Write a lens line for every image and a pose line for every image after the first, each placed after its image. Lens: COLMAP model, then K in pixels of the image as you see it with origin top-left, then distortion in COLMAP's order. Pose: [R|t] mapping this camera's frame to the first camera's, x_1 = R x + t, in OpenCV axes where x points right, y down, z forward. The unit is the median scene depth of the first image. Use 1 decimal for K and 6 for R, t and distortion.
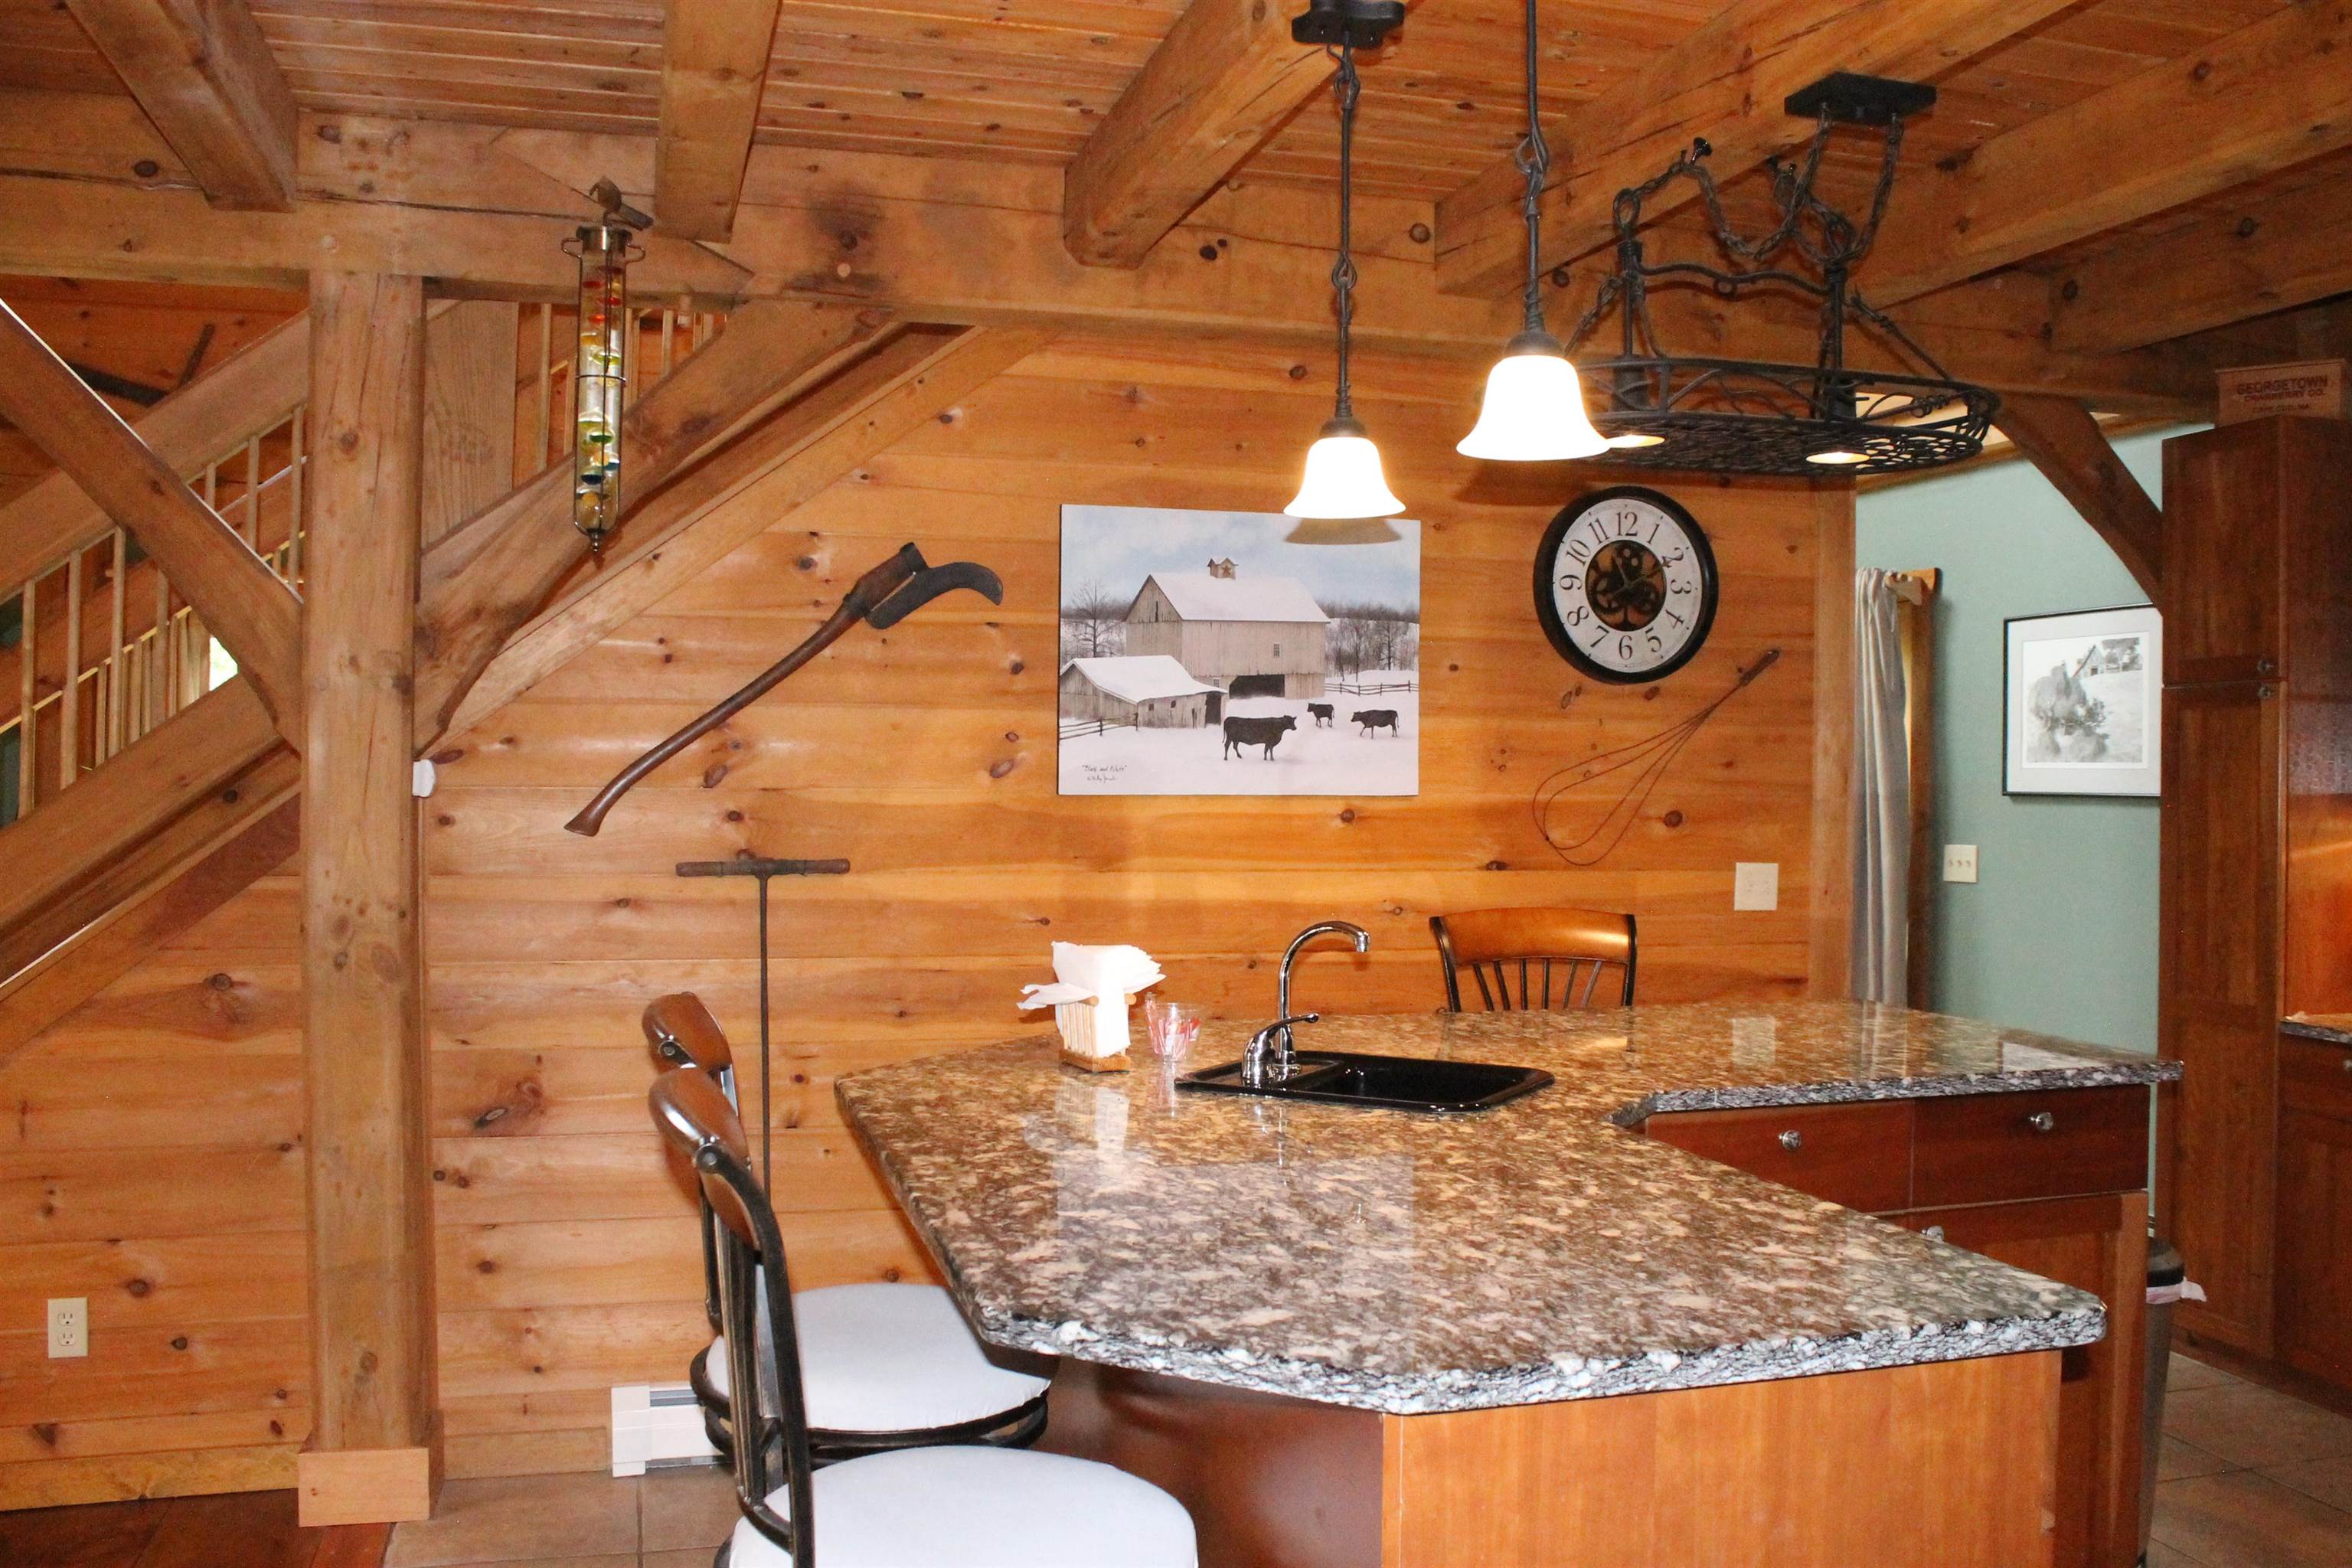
lens RADIAL K [[1956.9, 0, 1179.3], [0, 1956.9, 792.0], [0, 0, 1]] dist [-0.174393, 0.140373]
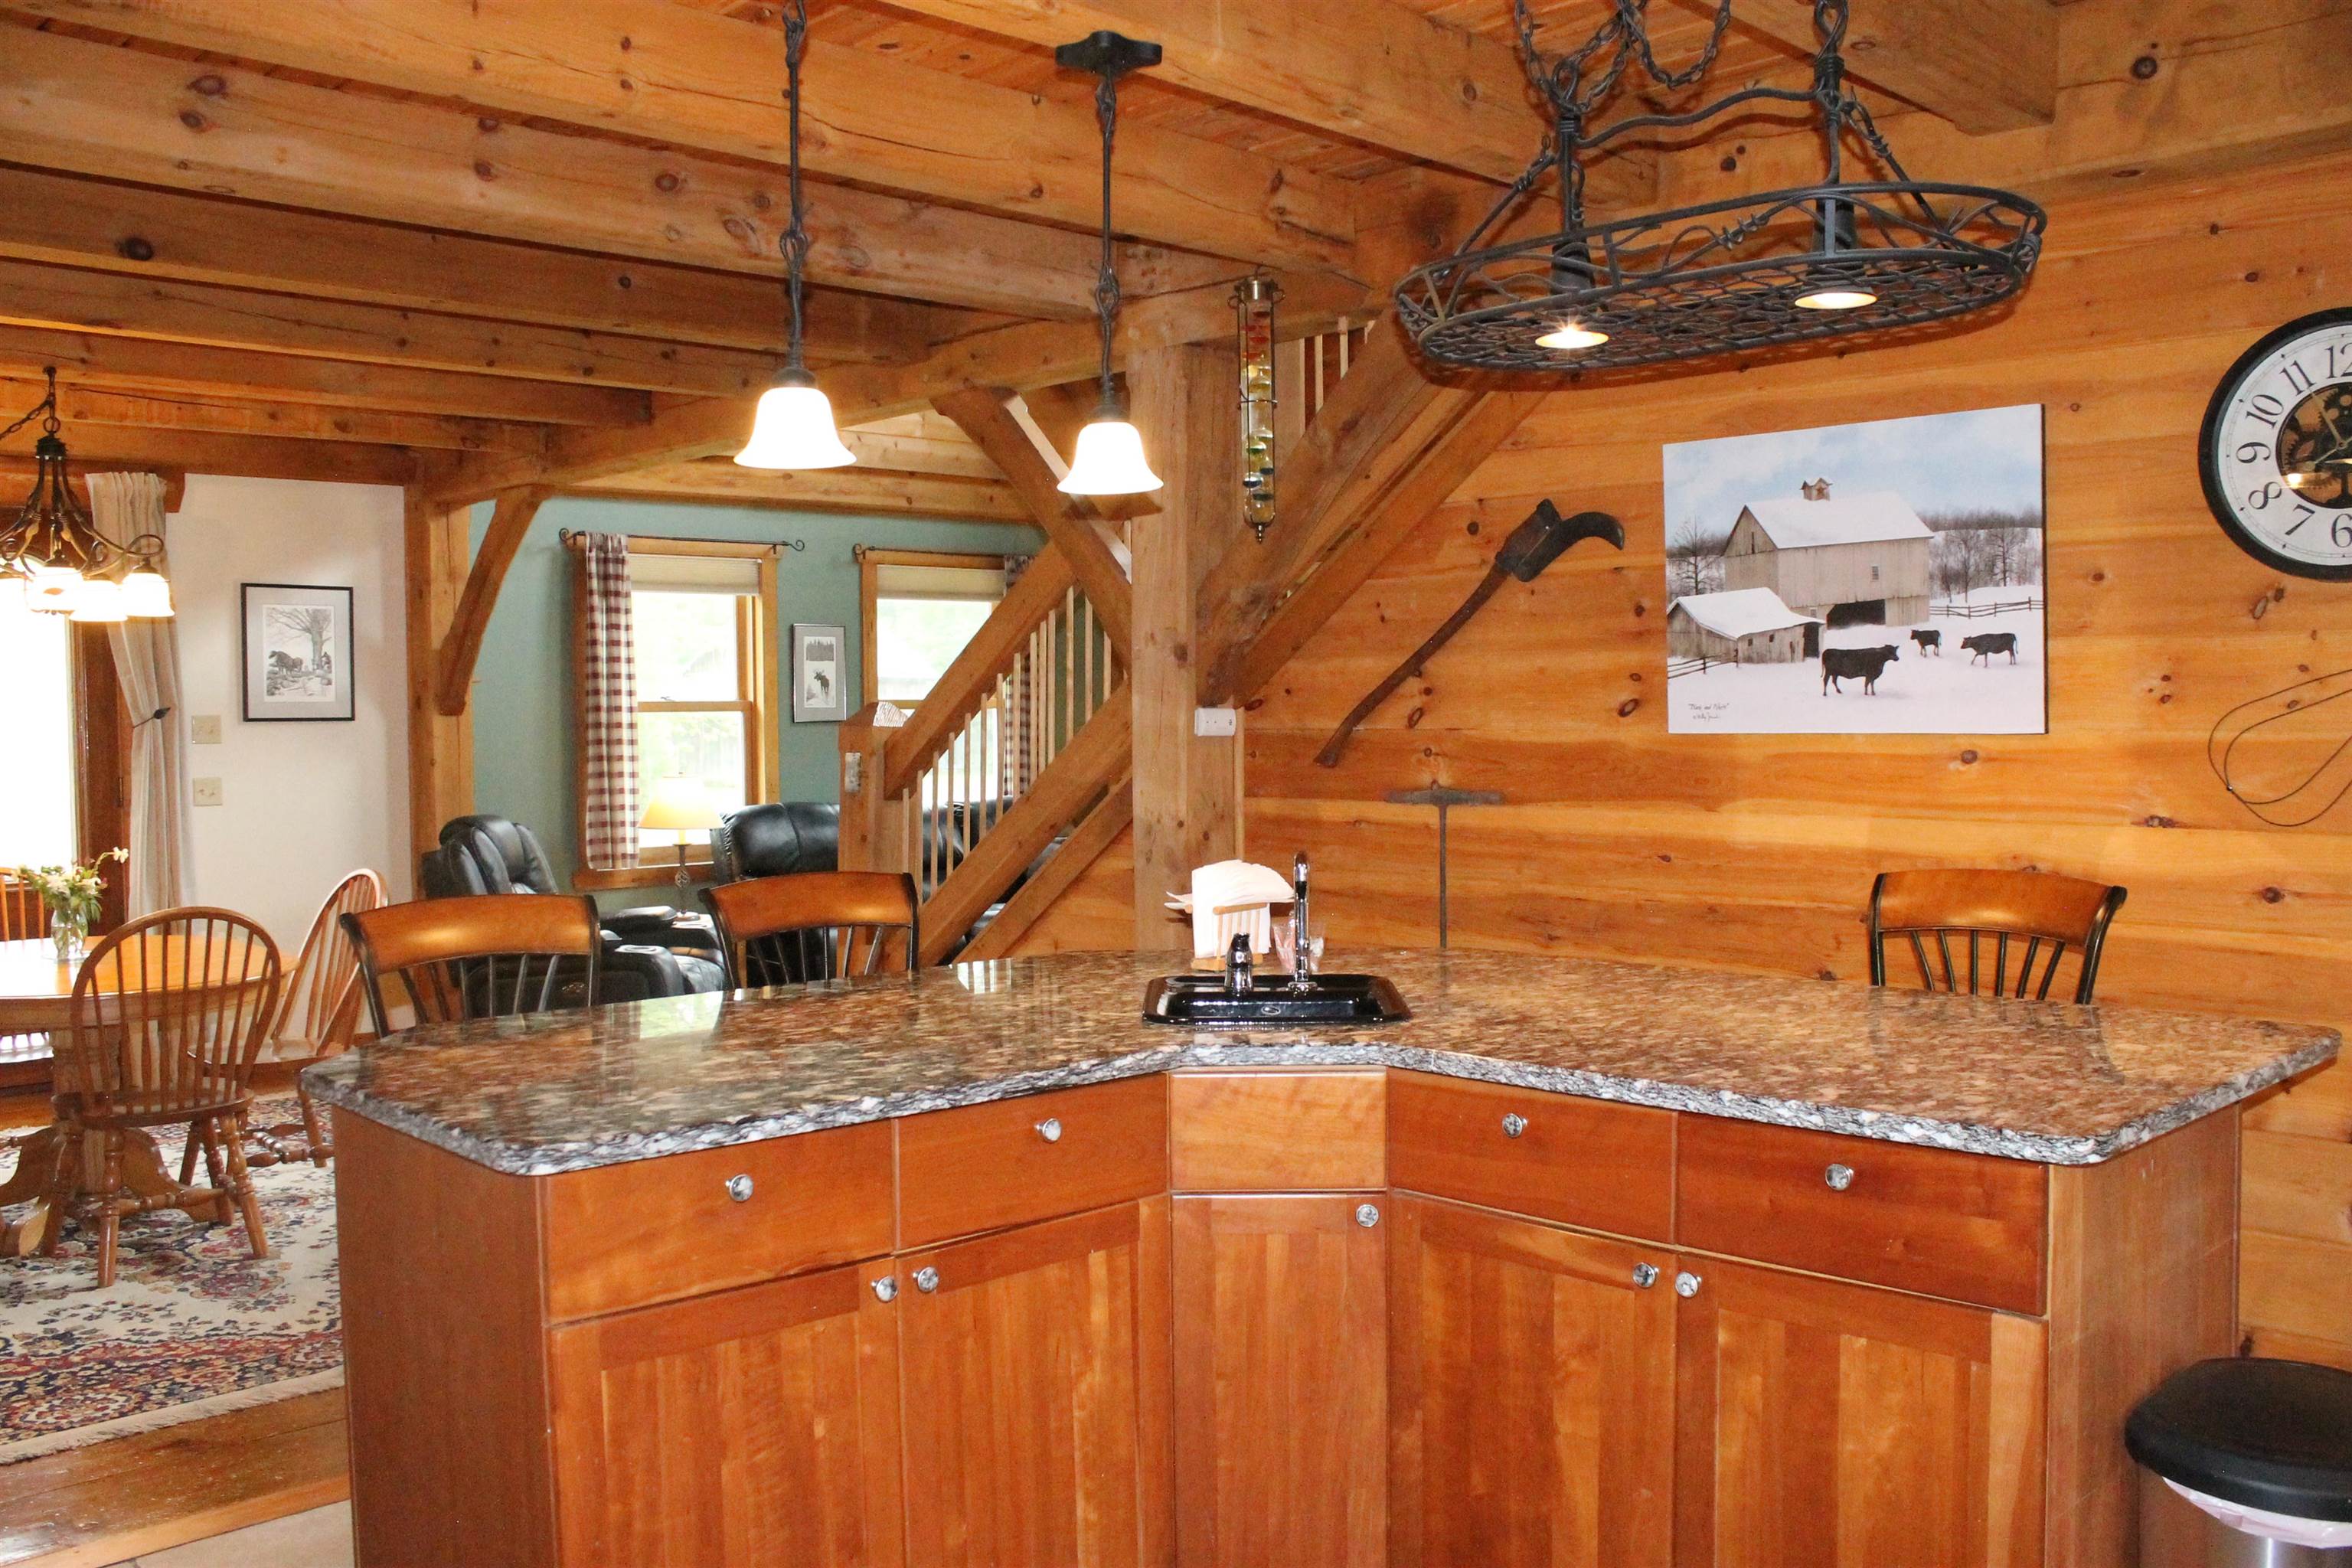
lens RADIAL K [[1956.9, 0, 1179.3], [0, 1956.9, 792.0], [0, 0, 1]] dist [-0.174393, 0.140373]
pose [[0.473479, 0.023089, -0.880502, 0.732291], [0.003696, 0.999595, 0.028200, 0.002647], [0.880797, -0.016606, 0.473202, 0.320015]]
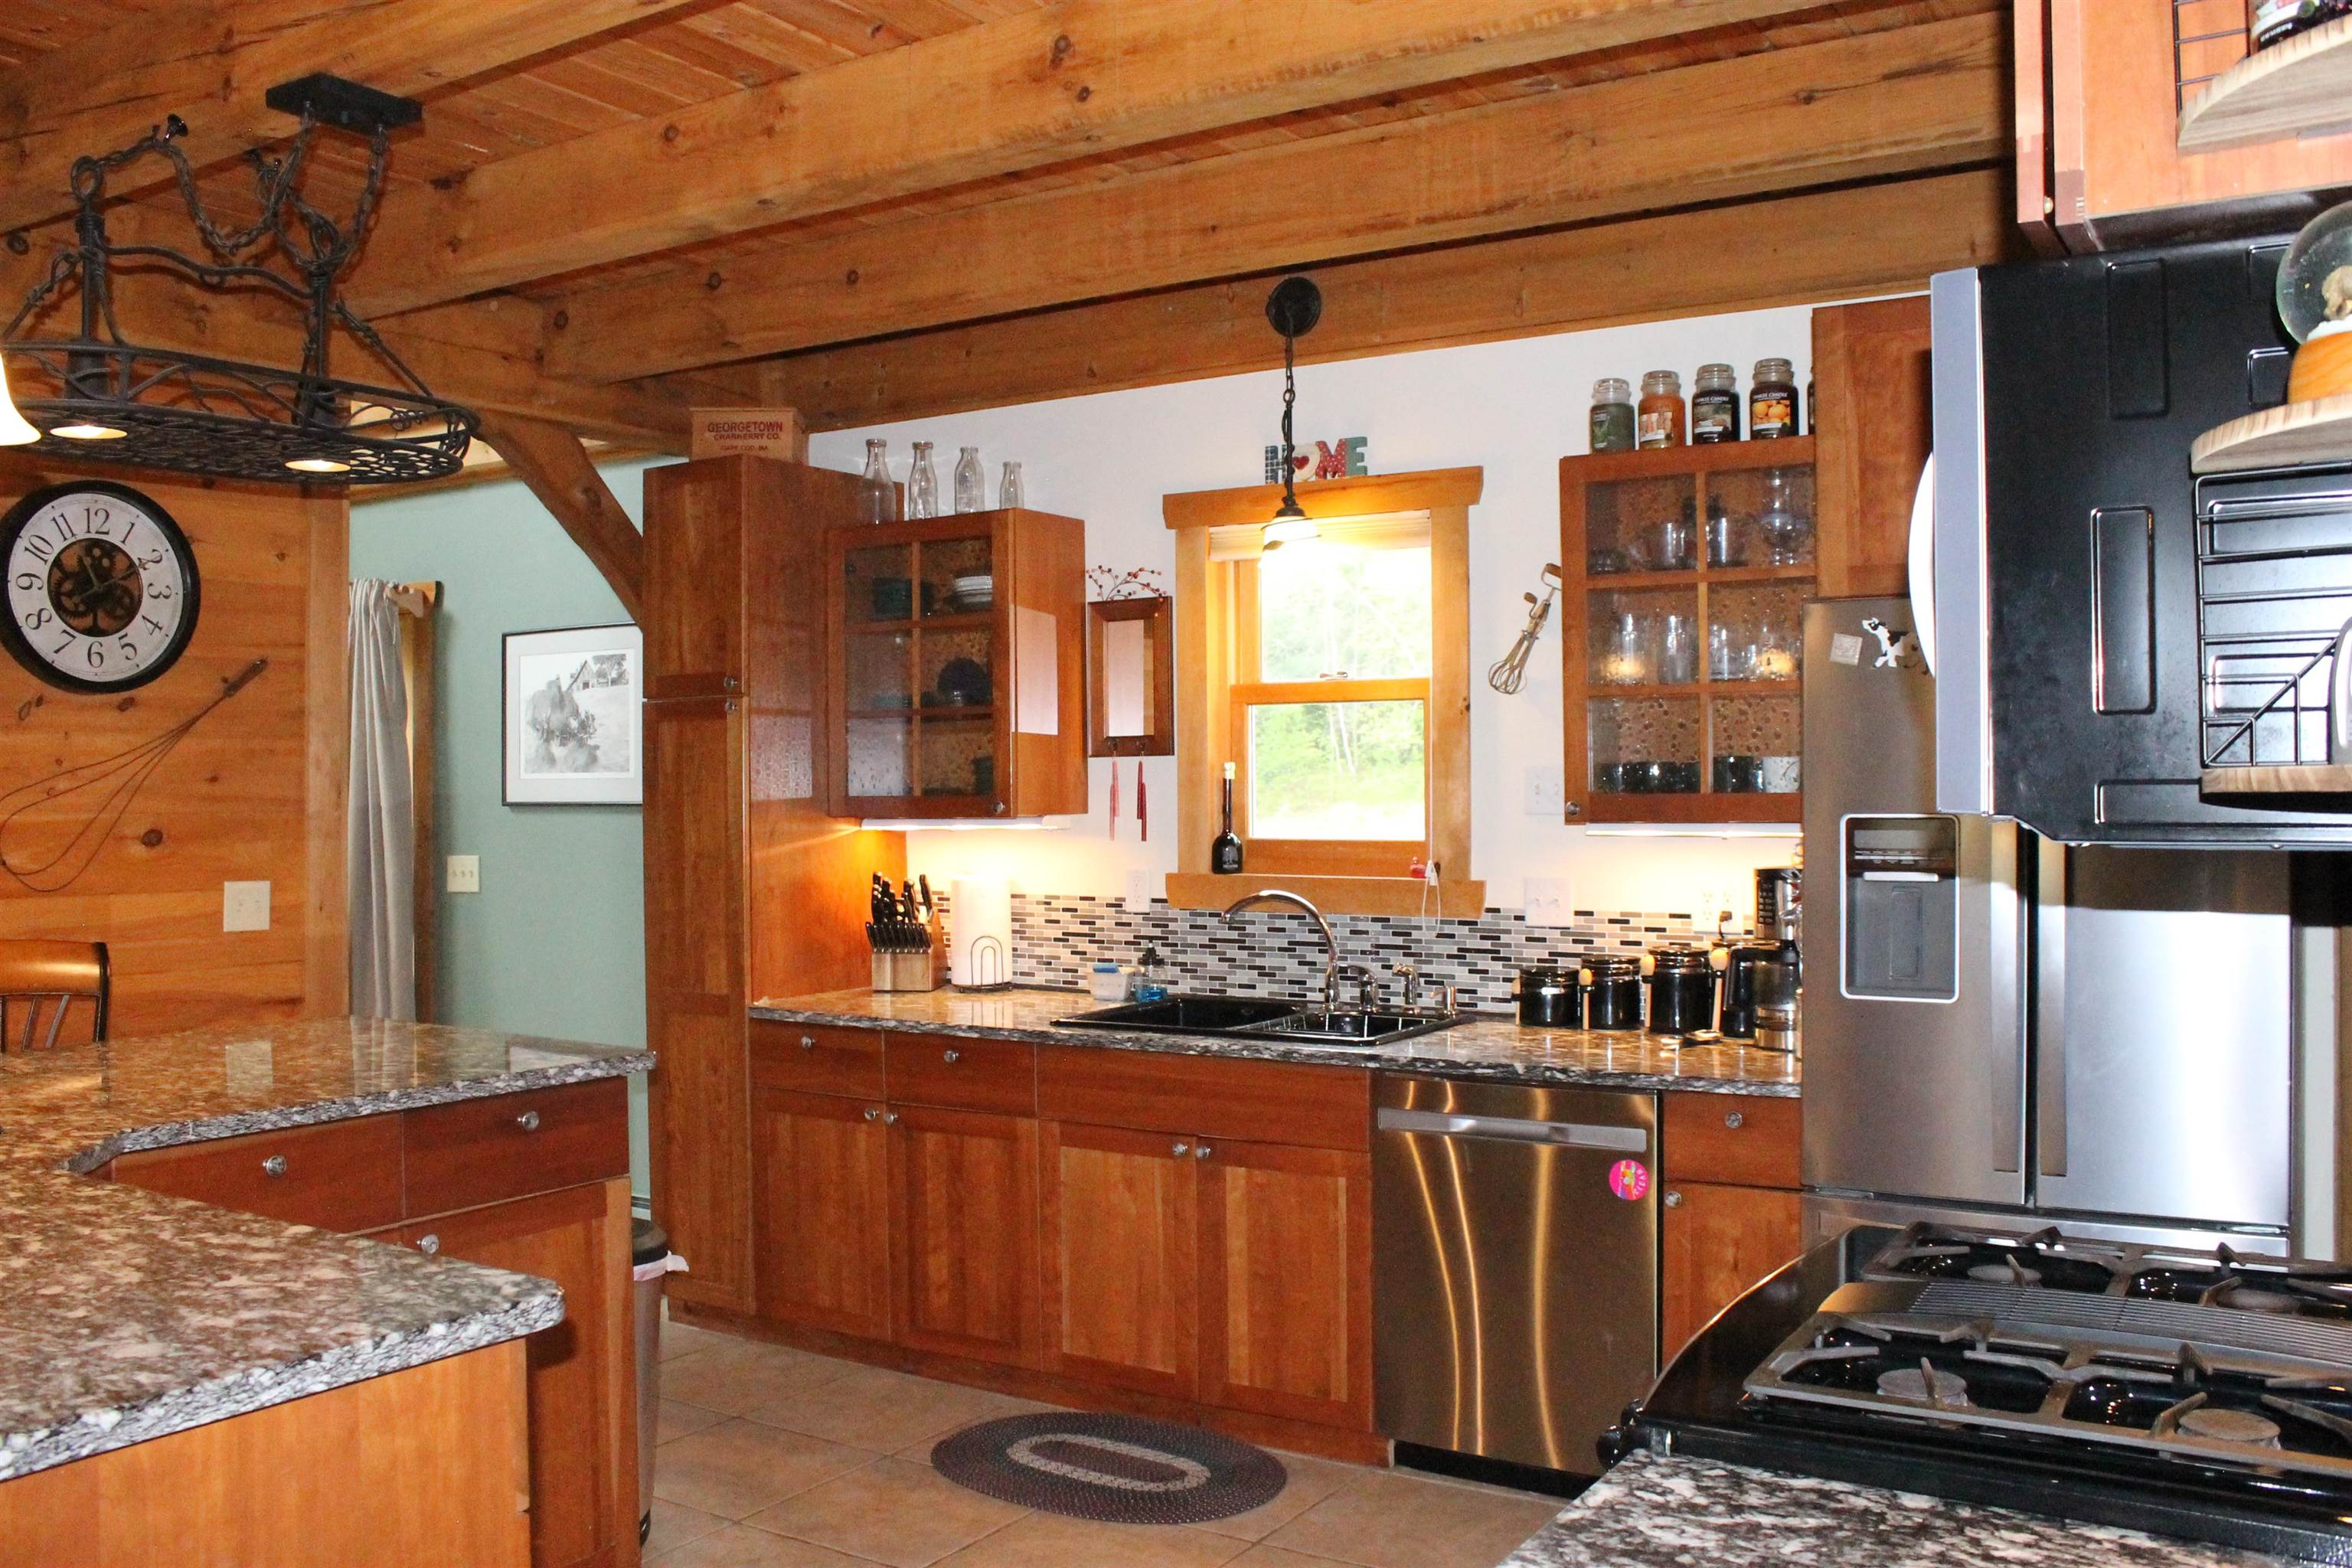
lens RADIAL K [[1956.9, 0, 1179.3], [0, 1956.9, 792.0], [0, 0, 1]] dist [-0.174393, 0.140373]
pose [[0.742393, -0.015449, 0.669787, 0.016303], [0.019551, 0.999808, 0.001392, 0.000012], [-0.669680, 0.012061, 0.742552, -0.012162]]
